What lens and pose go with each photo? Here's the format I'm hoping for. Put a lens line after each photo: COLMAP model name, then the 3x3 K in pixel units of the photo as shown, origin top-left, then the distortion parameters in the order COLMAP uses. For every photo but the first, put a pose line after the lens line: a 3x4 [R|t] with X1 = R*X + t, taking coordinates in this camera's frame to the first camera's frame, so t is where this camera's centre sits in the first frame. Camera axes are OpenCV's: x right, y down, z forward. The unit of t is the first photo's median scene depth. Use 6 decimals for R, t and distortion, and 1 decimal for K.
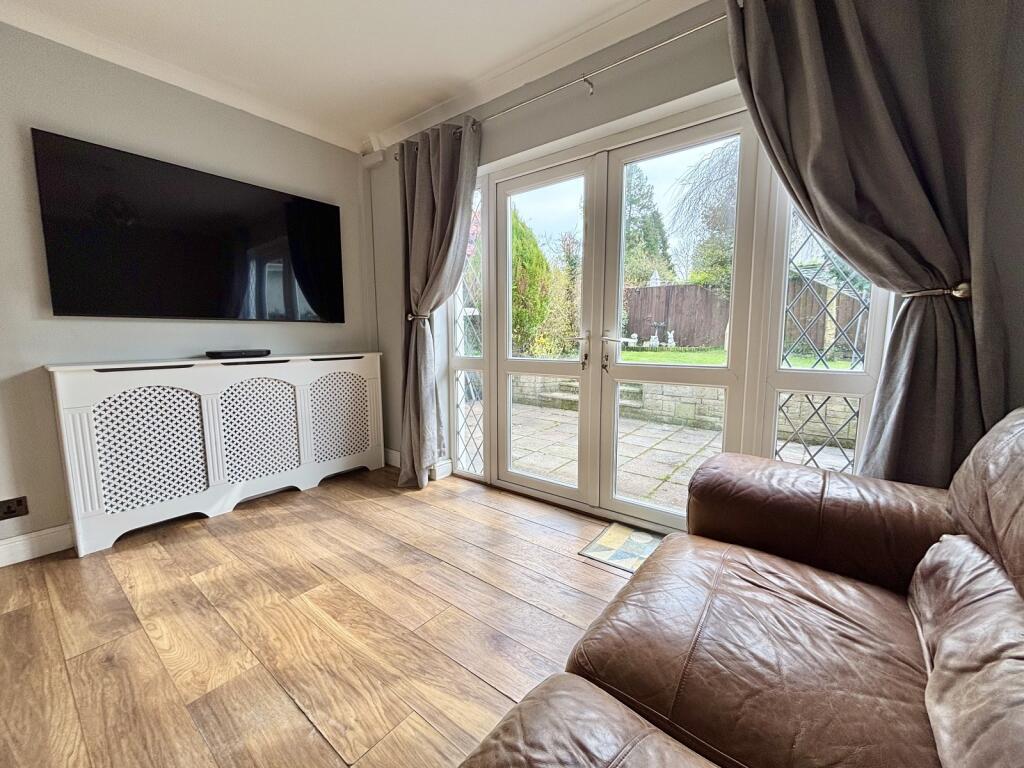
lens RADIAL K [[409.0, 0, 510.4], [0, 409.0, 385.1], [0, 0, 1]] dist [0.000638, 0.000026]
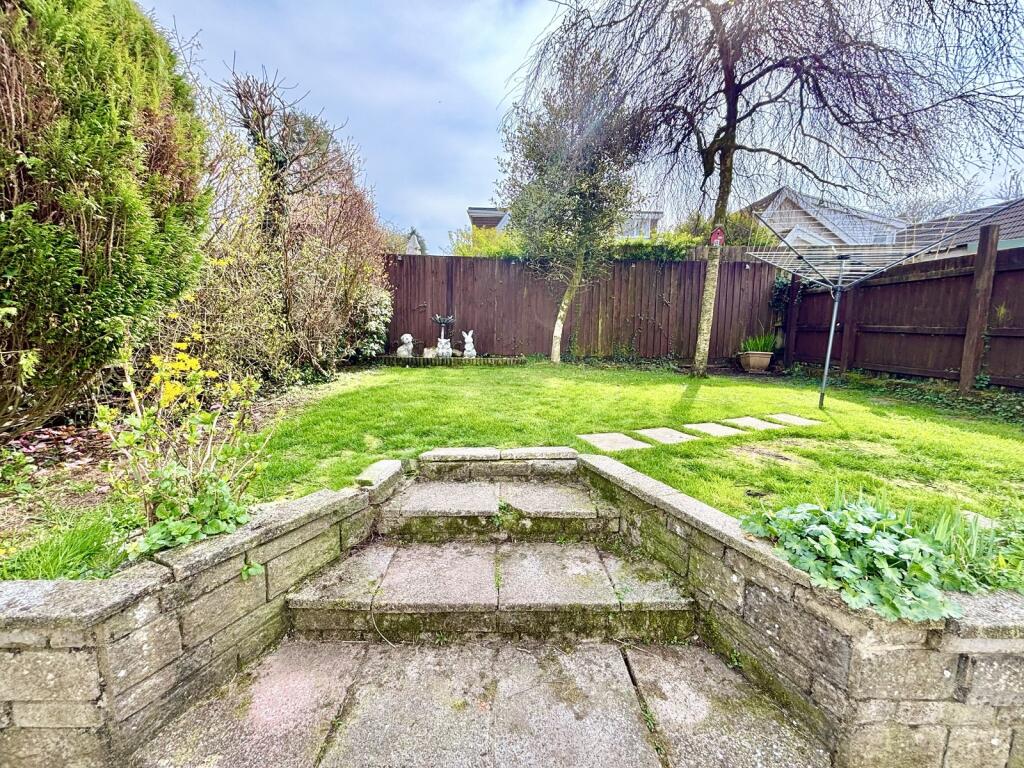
lens RADIAL K [[409.0, 0, 508.4], [0, 409.0, 385.9], [0, 0, 1]] dist [0.000638, 0.000026]
pose [[0.770631, -0.072428, 0.633152, 0.055903], [0.063014, 0.997312, 0.037389, -0.071017], [-0.634159, 0.011084, 0.773123, 0.507104]]
